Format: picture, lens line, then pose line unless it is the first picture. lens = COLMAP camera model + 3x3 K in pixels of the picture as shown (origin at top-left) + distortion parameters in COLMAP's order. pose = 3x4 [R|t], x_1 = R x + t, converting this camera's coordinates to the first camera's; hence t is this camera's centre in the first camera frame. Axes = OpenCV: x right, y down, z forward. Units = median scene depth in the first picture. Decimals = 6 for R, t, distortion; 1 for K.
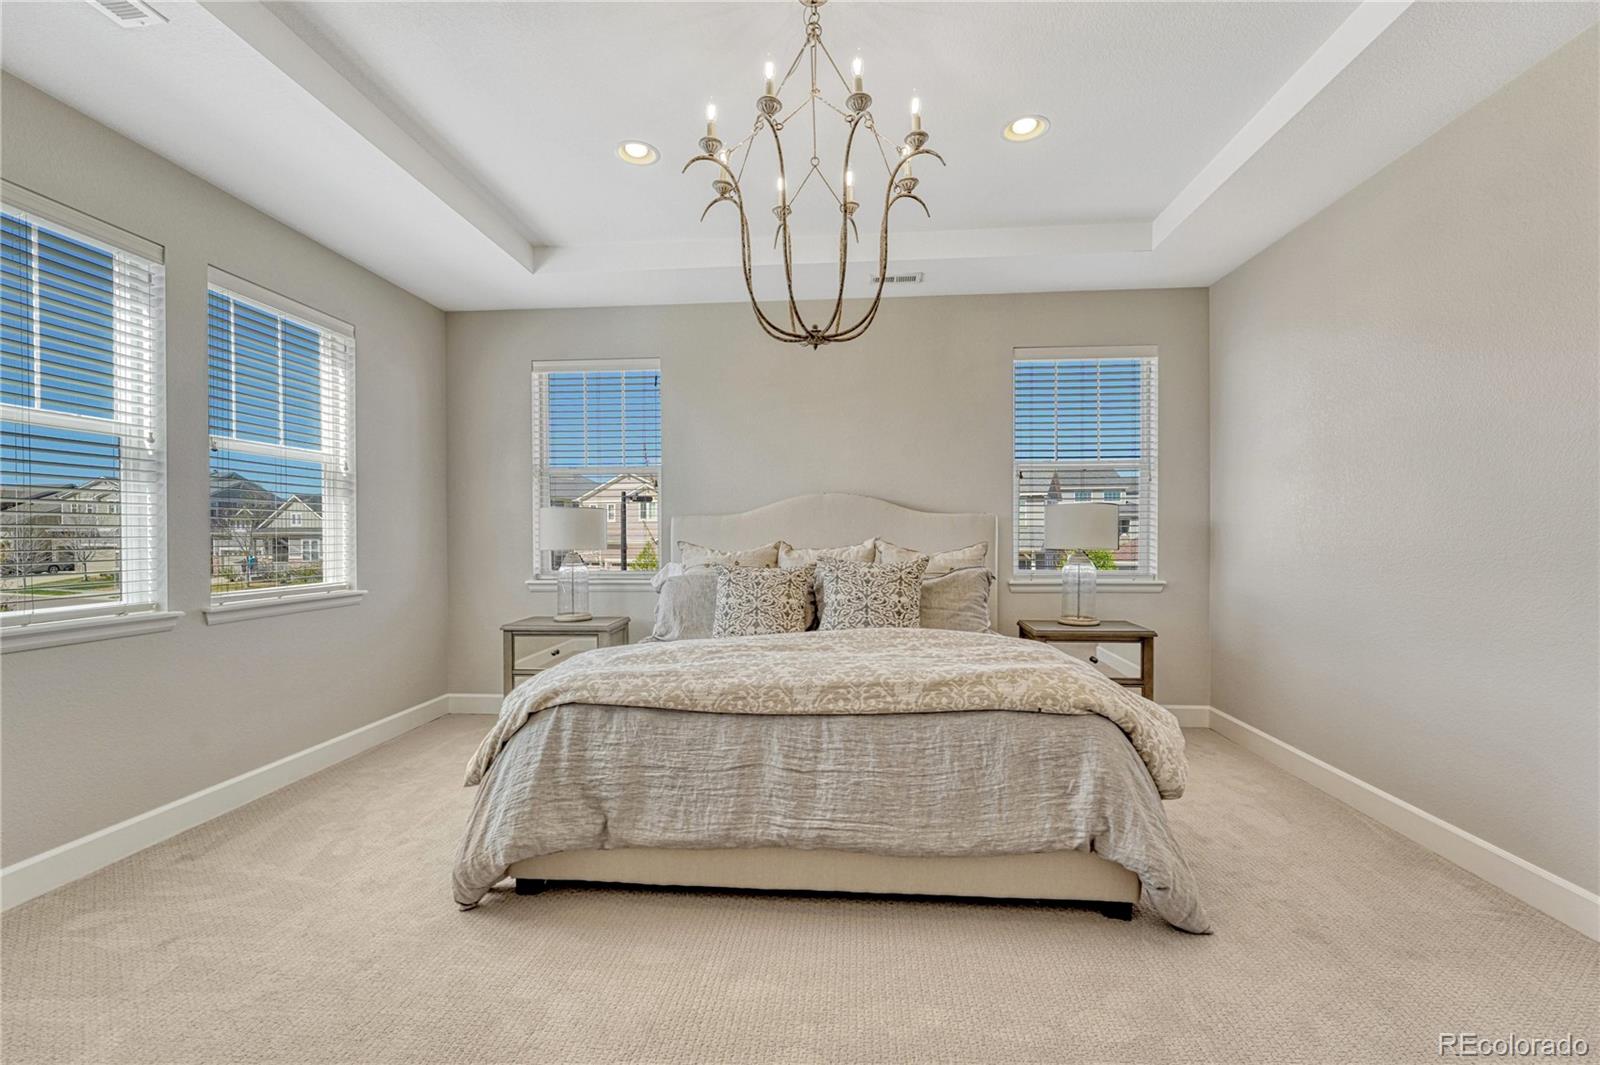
lens RADIAL K [[673.8, 0, 800.1], [0, 673.8, 534.8], [0, 0, 1]] dist [-0.008758, 0.000563]
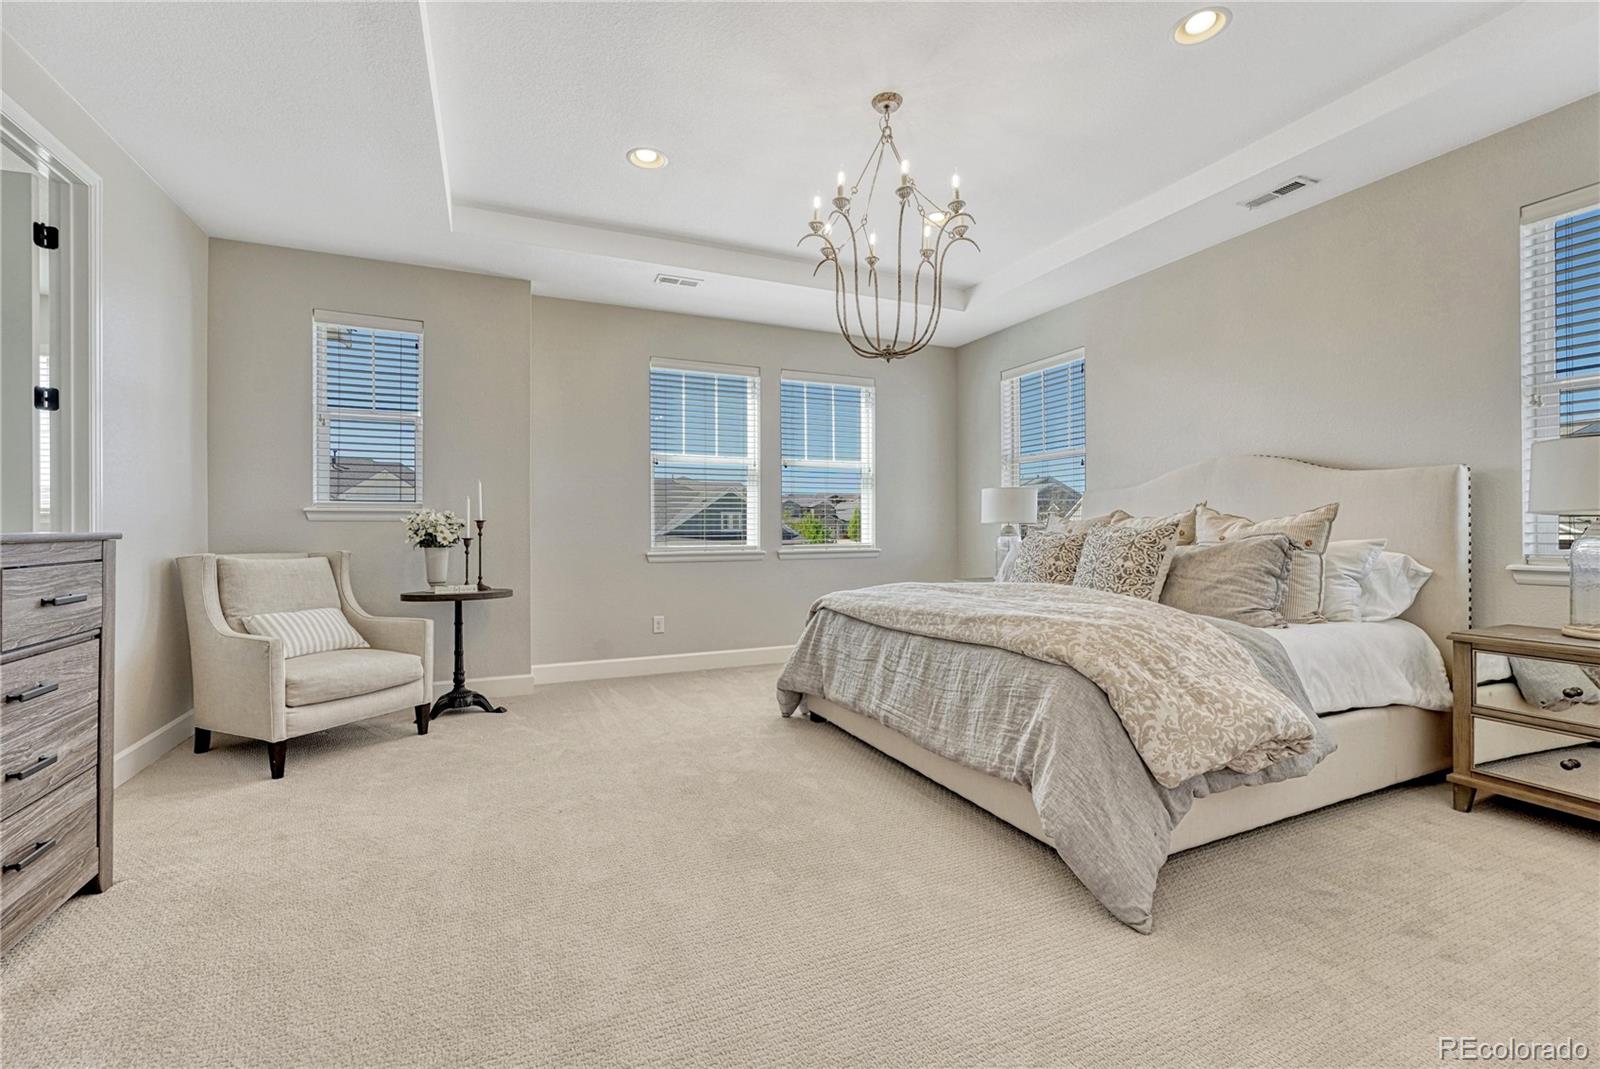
lens RADIAL K [[673.5, 0, 801.2], [0, 673.5, 522.9], [0, 0, 1]] dist [-0.009432, -0.000011]
pose [[0.480411, -0.009999, -0.876987, 1.098437], [0.004635, 0.999950, -0.008861, 0.061719], [0.877031, 0.000192, 0.480433, 0.177316]]
